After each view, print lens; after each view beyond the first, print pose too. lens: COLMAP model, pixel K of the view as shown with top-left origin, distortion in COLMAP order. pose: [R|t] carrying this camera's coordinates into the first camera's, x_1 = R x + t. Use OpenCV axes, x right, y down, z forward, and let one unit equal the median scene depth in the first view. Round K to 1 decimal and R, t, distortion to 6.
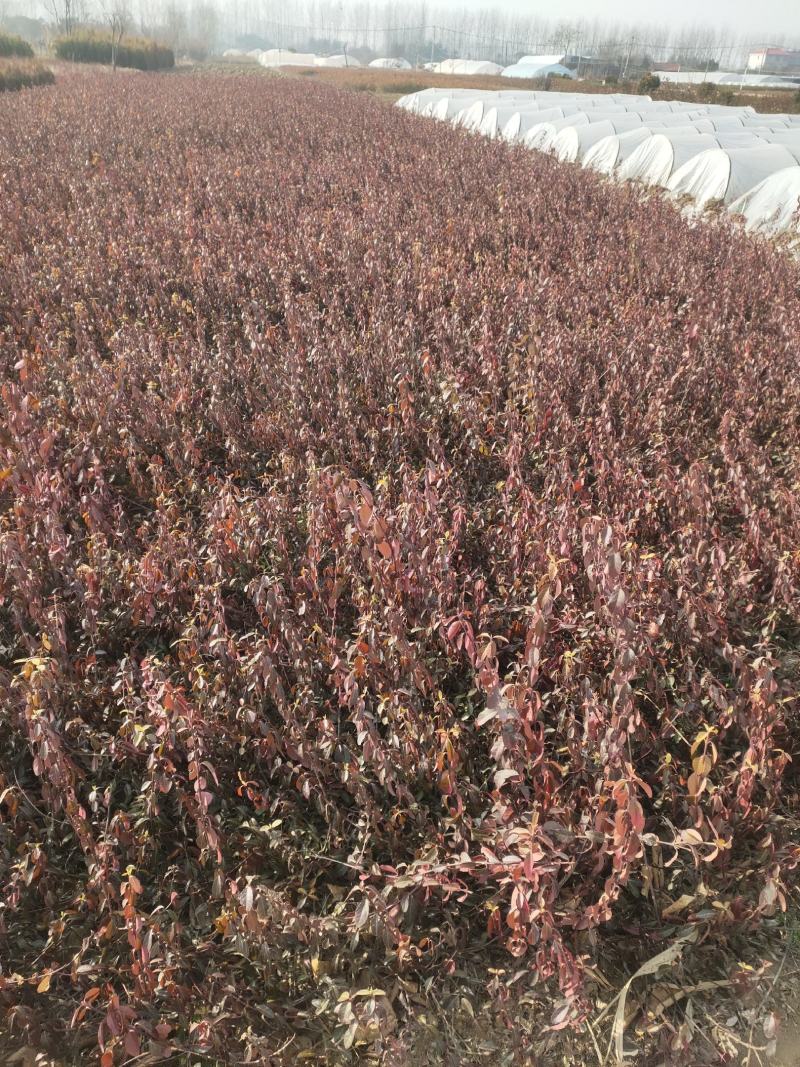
lens RADIAL K [[777.1, 0, 400.0], [0, 777.1, 533.5], [0, 0, 1]] dist [0.074880, -0.095463]
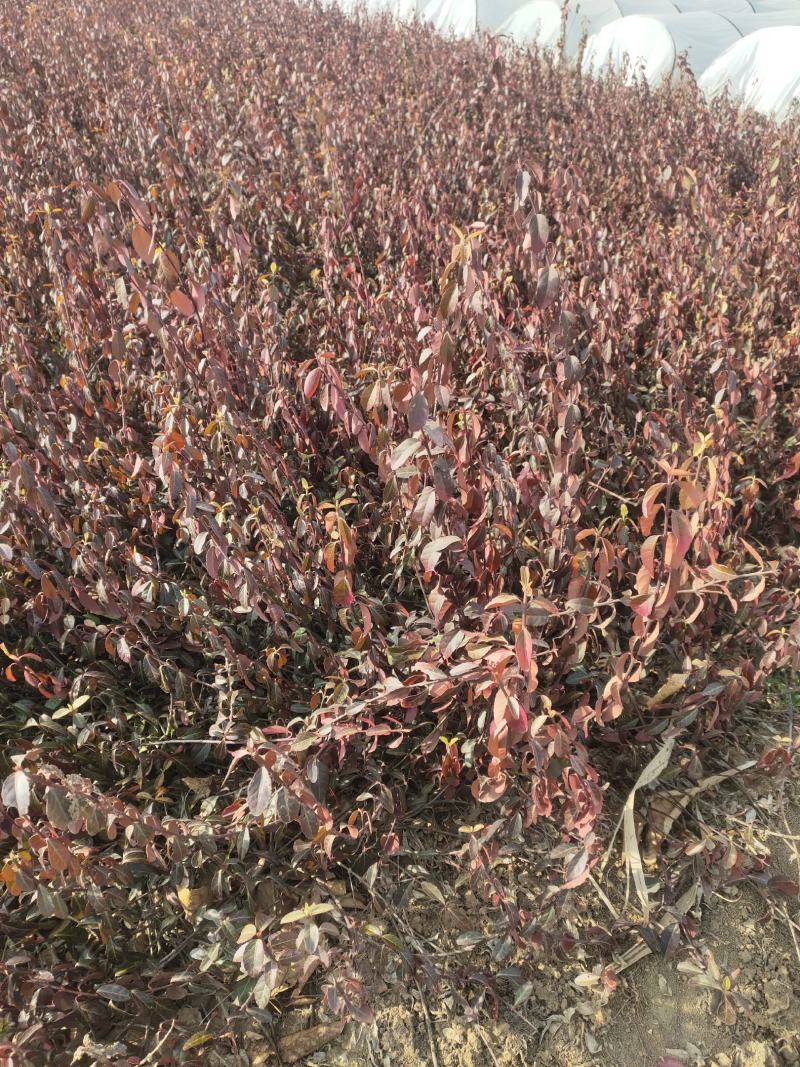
lens RADIAL K [[777.1, 0, 400.0], [0, 777.1, 533.5], [0, 0, 1]] dist [0.074880, -0.095463]
pose [[0.956146, -0.160722, 0.244853, -0.050504], [0.131541, 0.982577, 0.131301, 0.200019], [-0.261690, -0.093335, 0.960629, 0.374164]]
